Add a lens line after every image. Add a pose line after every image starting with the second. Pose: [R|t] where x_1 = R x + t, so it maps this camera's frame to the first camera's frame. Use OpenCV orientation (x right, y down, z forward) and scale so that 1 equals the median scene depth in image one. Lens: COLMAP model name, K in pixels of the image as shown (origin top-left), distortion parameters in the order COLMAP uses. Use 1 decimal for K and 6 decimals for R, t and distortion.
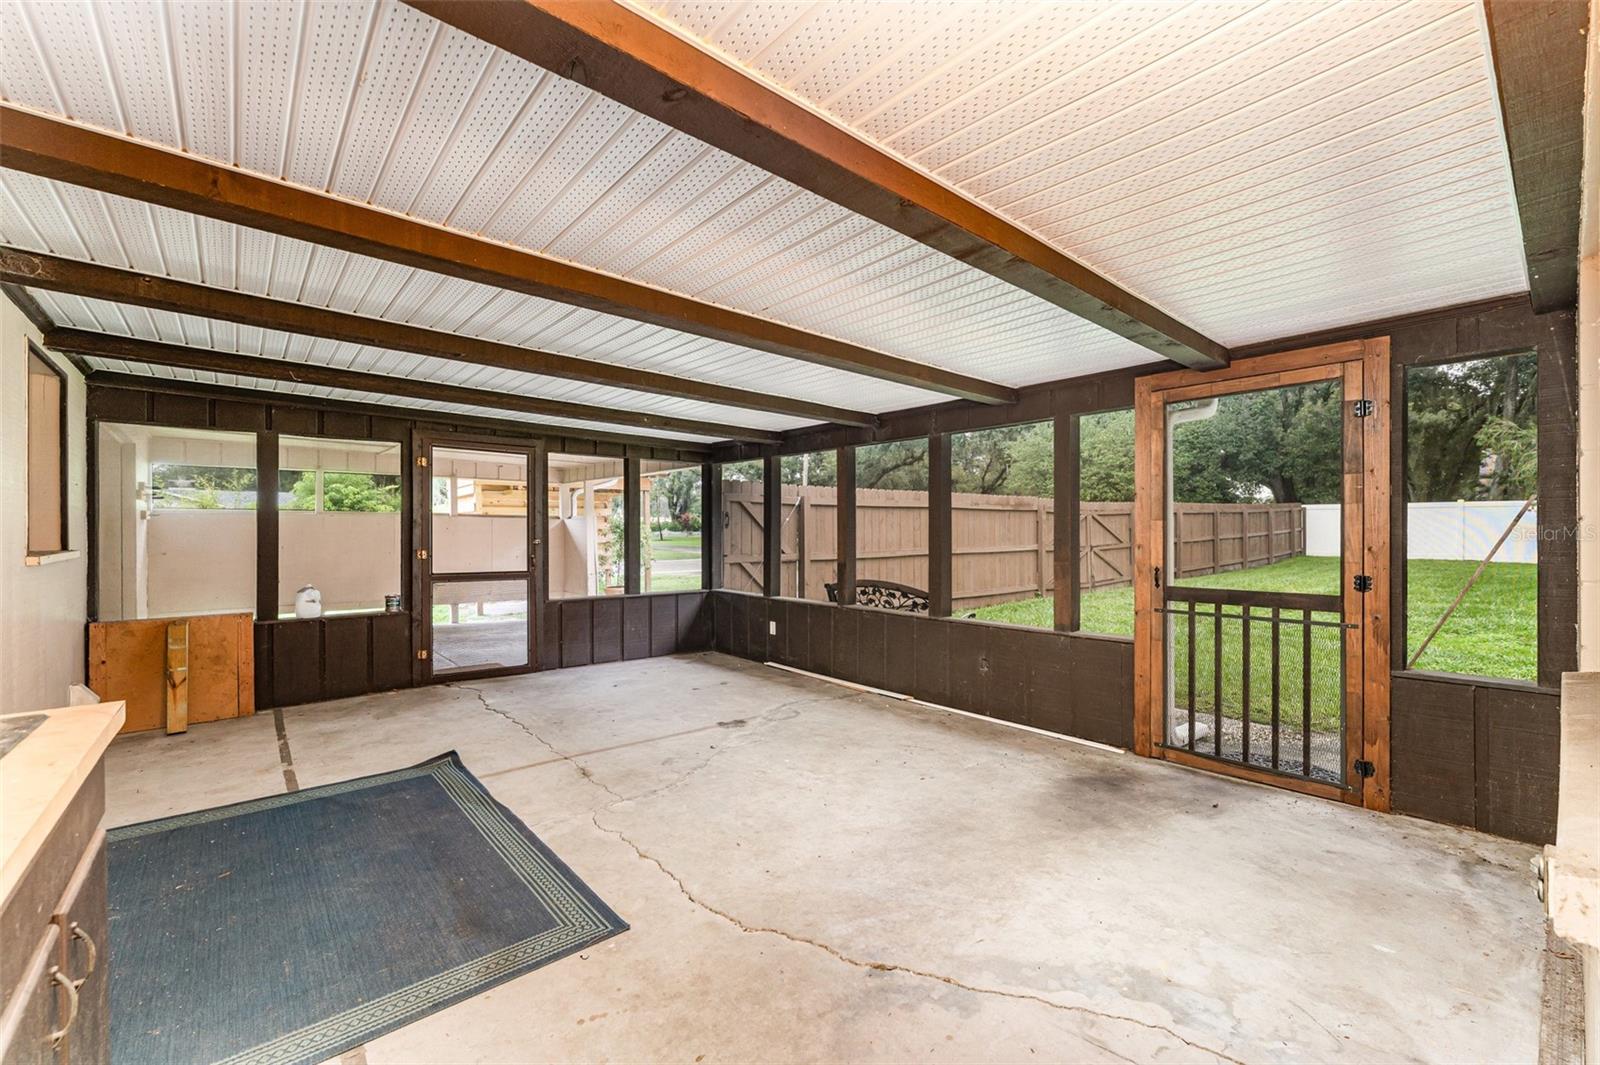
lens RADIAL K [[664.6, 0, 797.9], [0, 664.6, 537.9], [0, 0, 1]] dist [-0.003444, 0.000170]
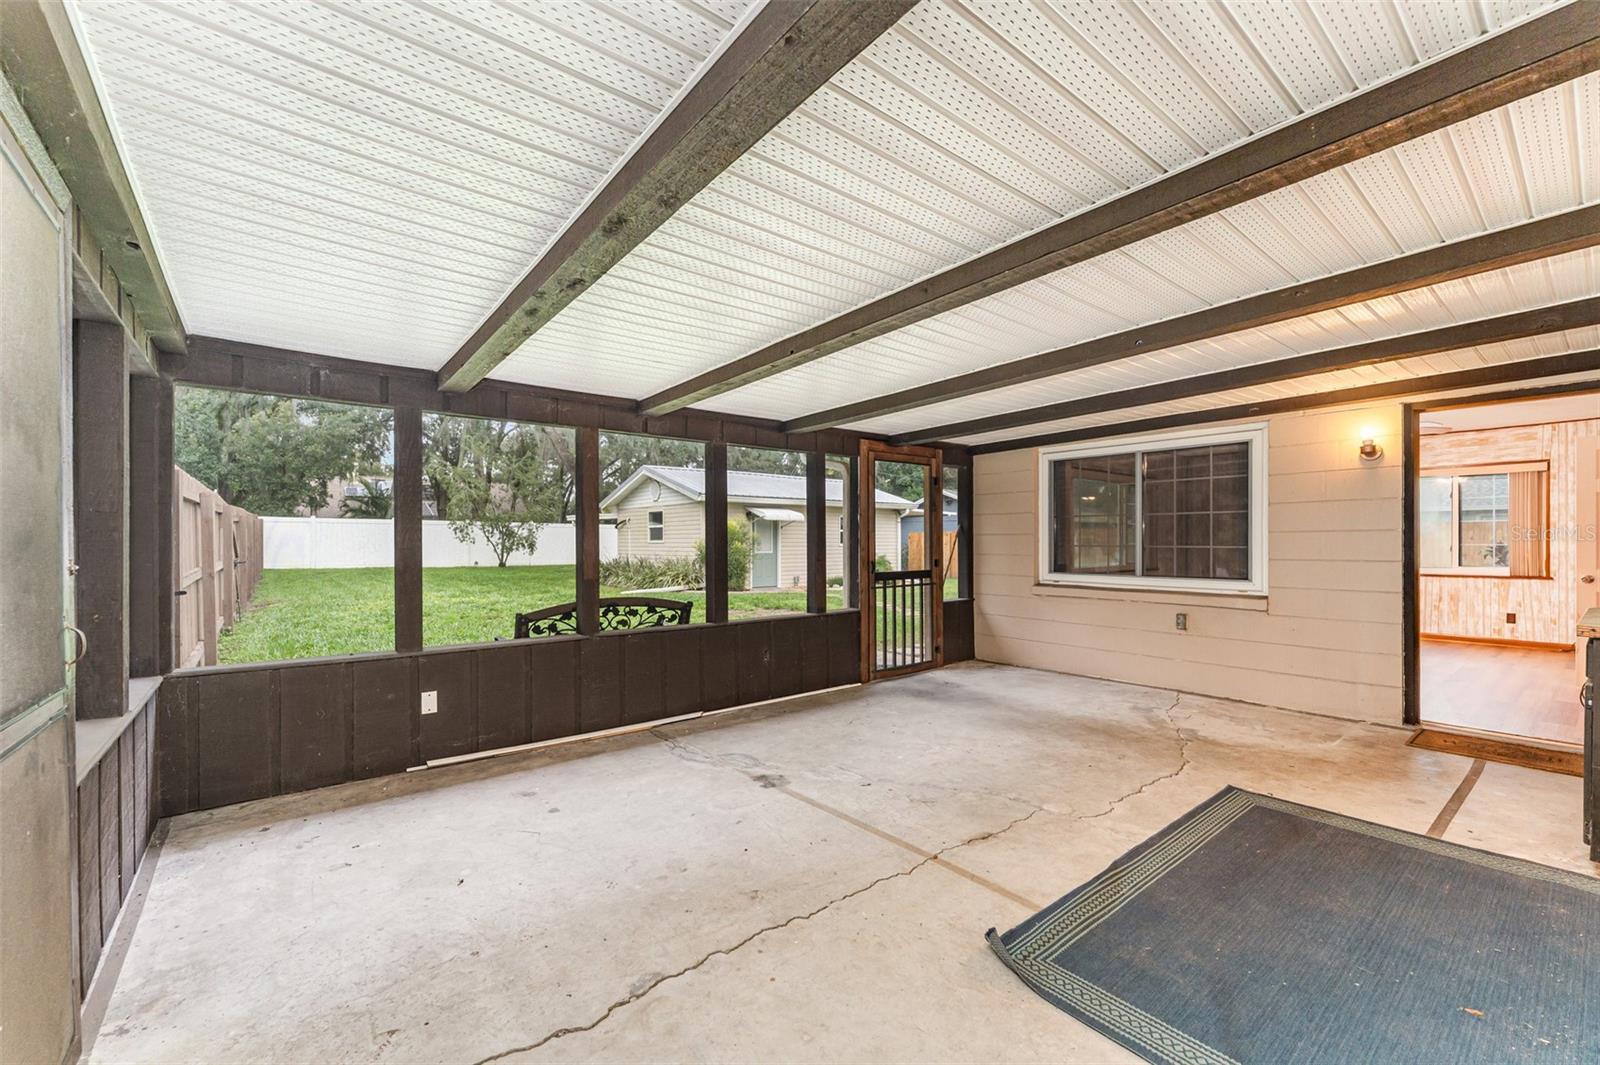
lens RADIAL K [[664.6, 0, 797.9], [0, 664.6, 537.9], [0, 0, 1]] dist [-0.003444, 0.000170]
pose [[0.025177, 0.007918, 0.999652, -1.039477], [0.013657, 0.999873, -0.008264, -0.001065], [-0.999590, 0.013860, 0.025066, 1.105232]]
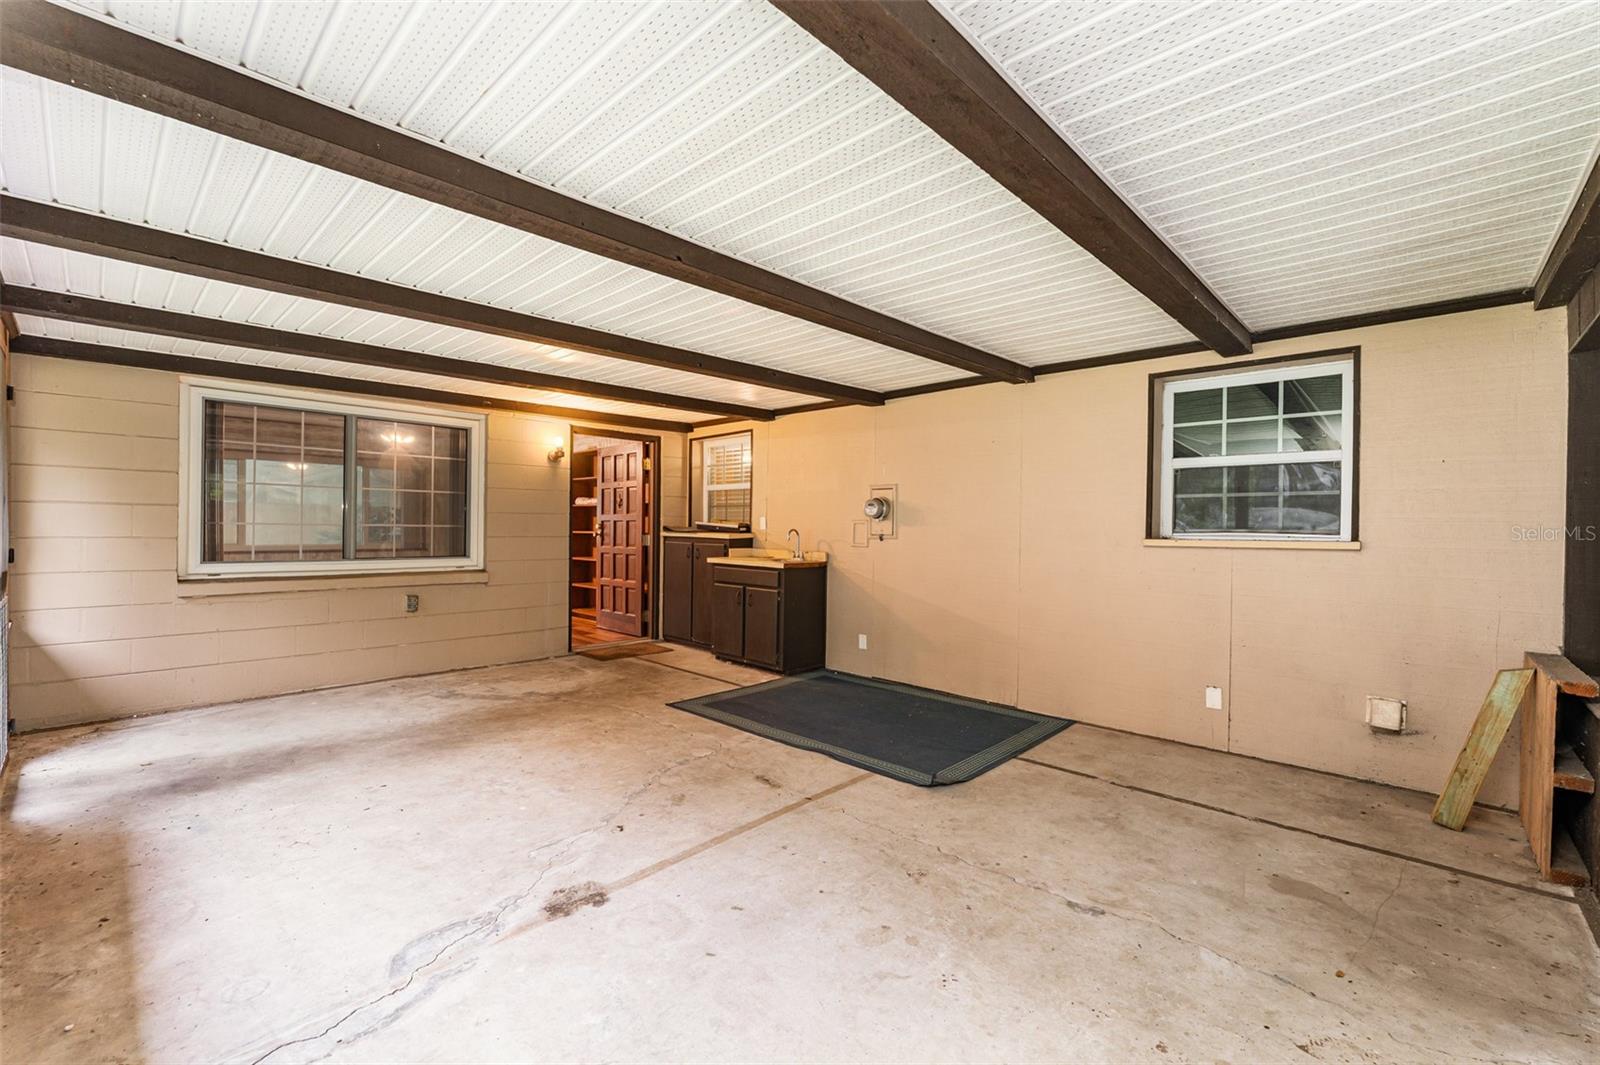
lens RADIAL K [[664.6, 0, 797.9], [0, 664.6, 537.9], [0, 0, 1]] dist [-0.003444, 0.000170]
pose [[-0.993273, -0.007666, -0.115540, -0.237731], [-0.010938, 0.999556, 0.027714, -0.003941], [0.115276, 0.028791, -0.992916, 1.756793]]
